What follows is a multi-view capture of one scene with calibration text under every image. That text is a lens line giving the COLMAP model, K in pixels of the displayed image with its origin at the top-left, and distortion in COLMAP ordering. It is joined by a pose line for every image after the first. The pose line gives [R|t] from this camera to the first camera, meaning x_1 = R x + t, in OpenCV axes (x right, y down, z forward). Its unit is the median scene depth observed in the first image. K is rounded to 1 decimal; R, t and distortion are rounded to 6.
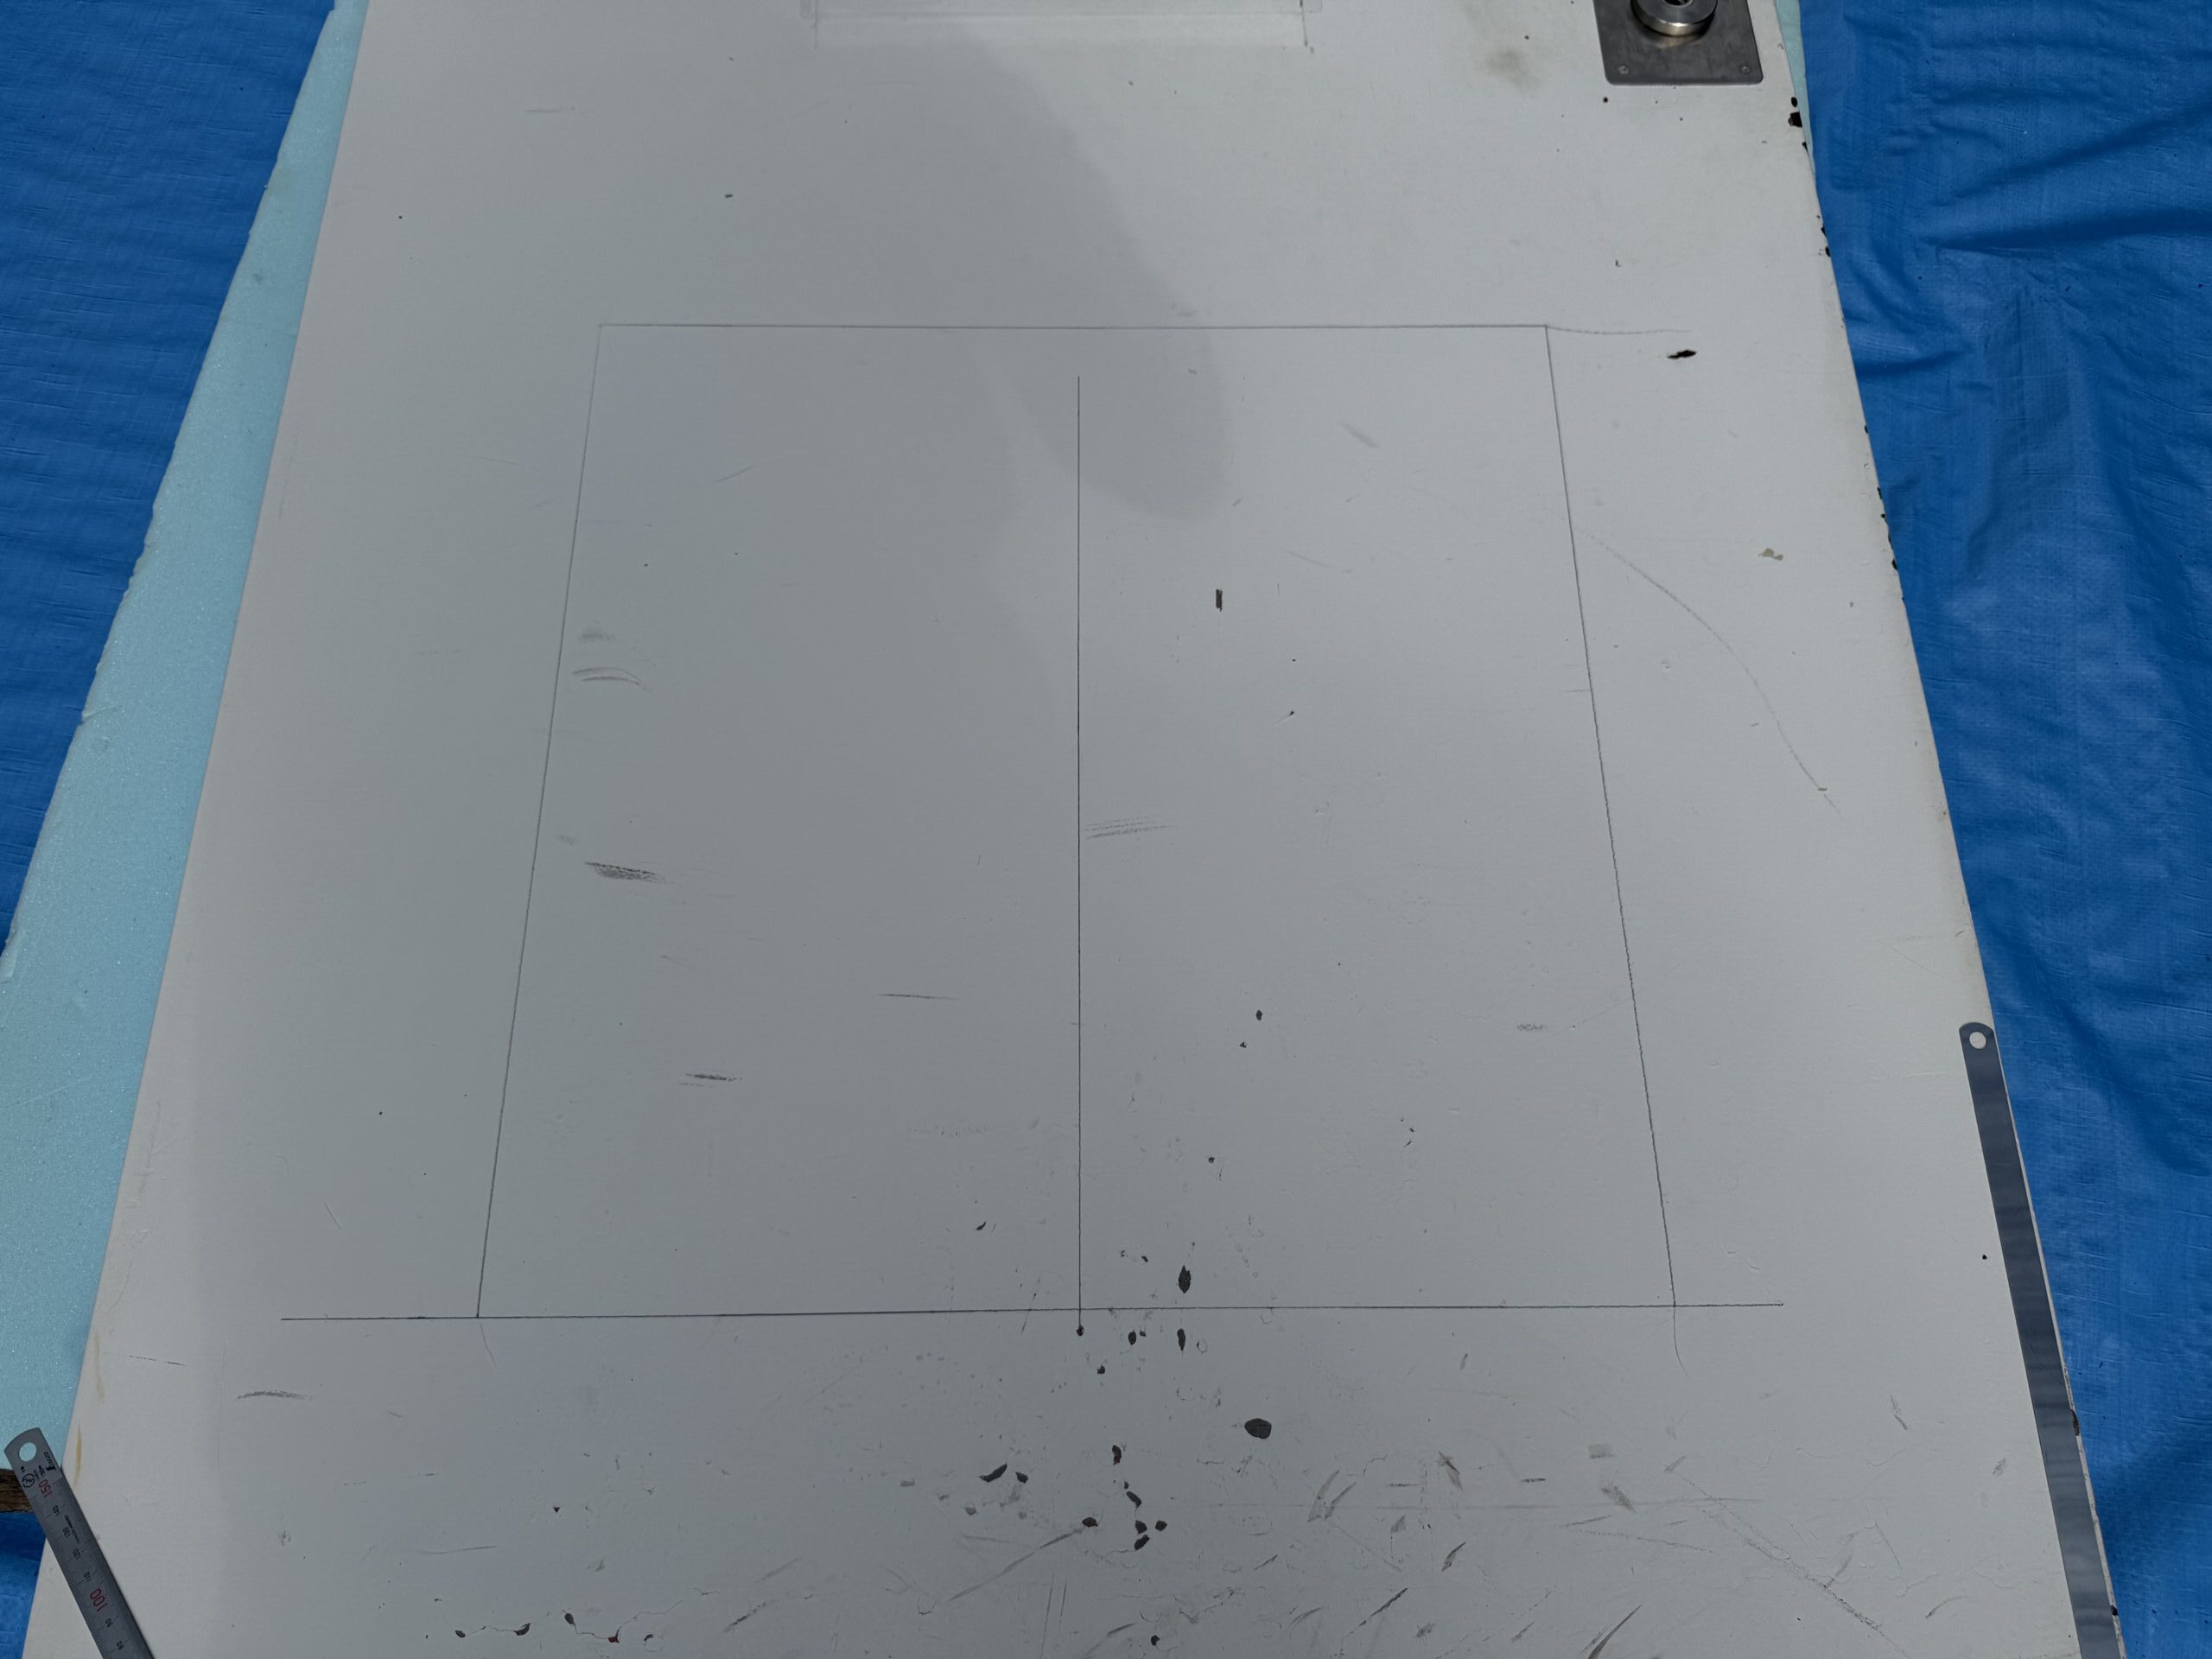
lens RADIAL K [[1573.7, 0, 1123.5], [0, 1573.7, 837.6], [0, 0, 1]] dist [-0.003343, -0.000877]
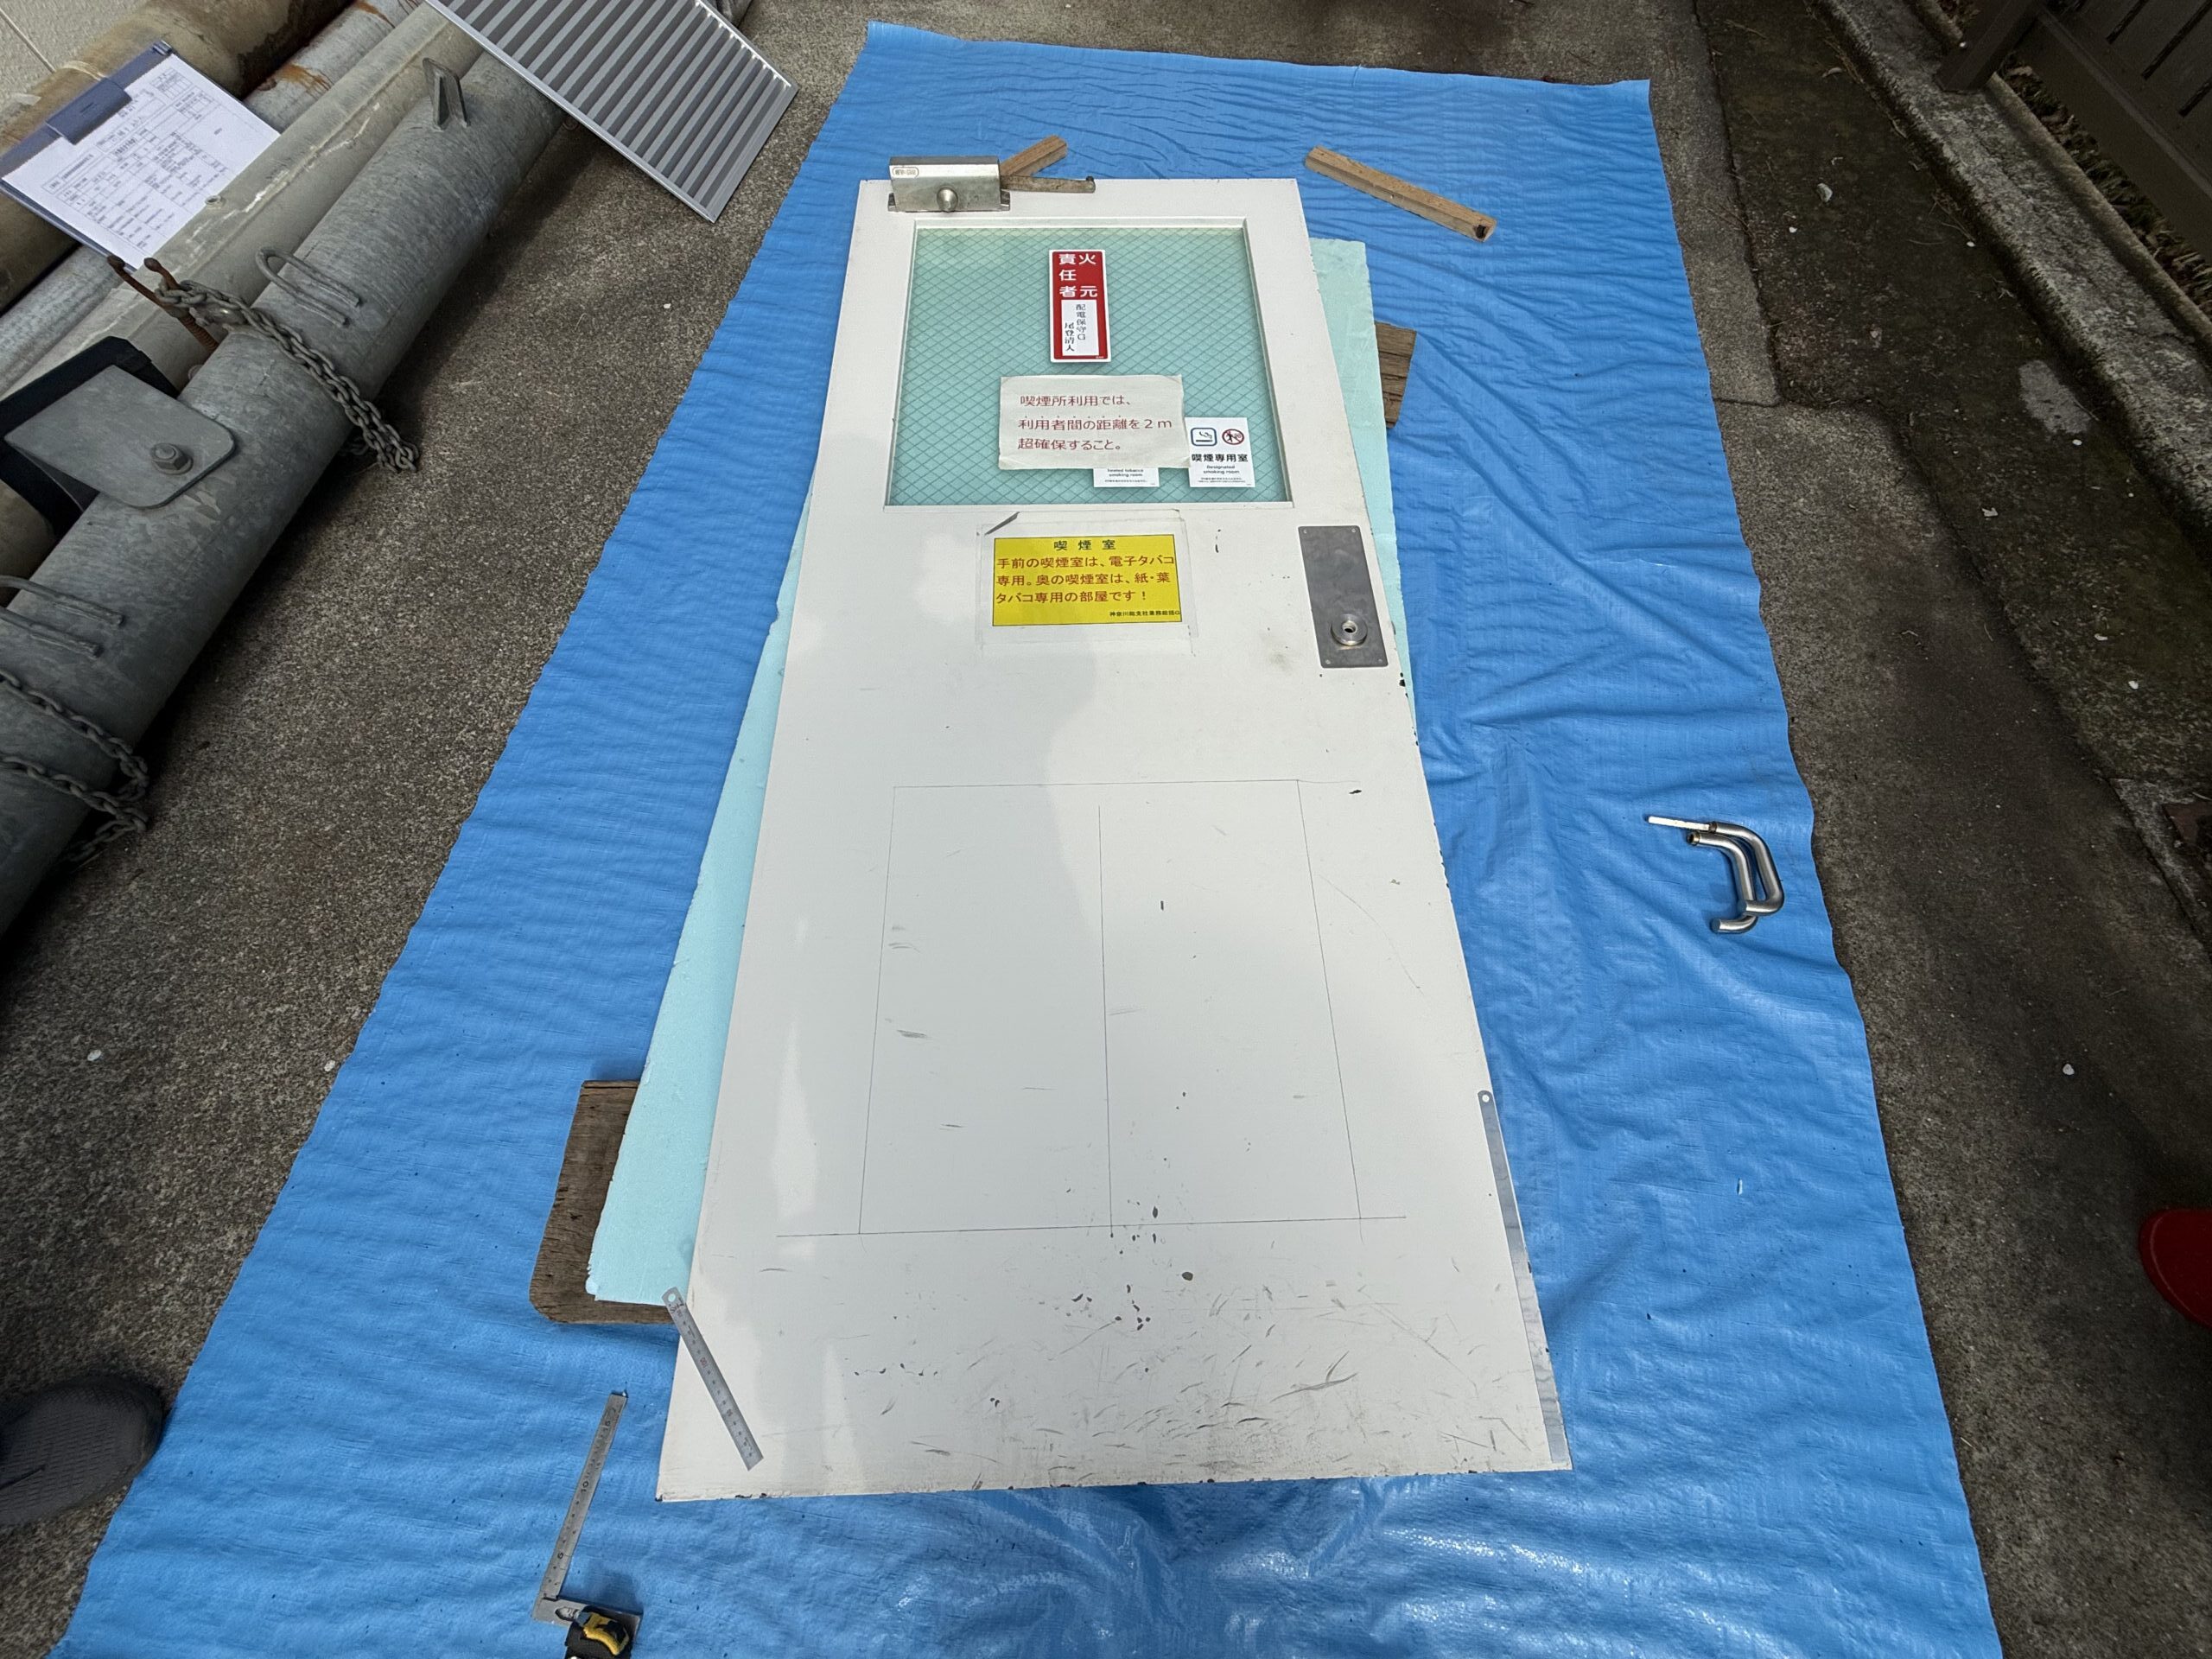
lens RADIAL K [[875.1, 0, 1106.0], [0, 875.1, 829.5], [0, 0, 1]] dist [0.001338, 0.000194]
pose [[0.999827, -0.018103, 0.004166, -0.022847], [0.018397, 0.996028, -0.087116, -0.137012], [-0.002572, 0.087177, 0.996189, -0.281908]]
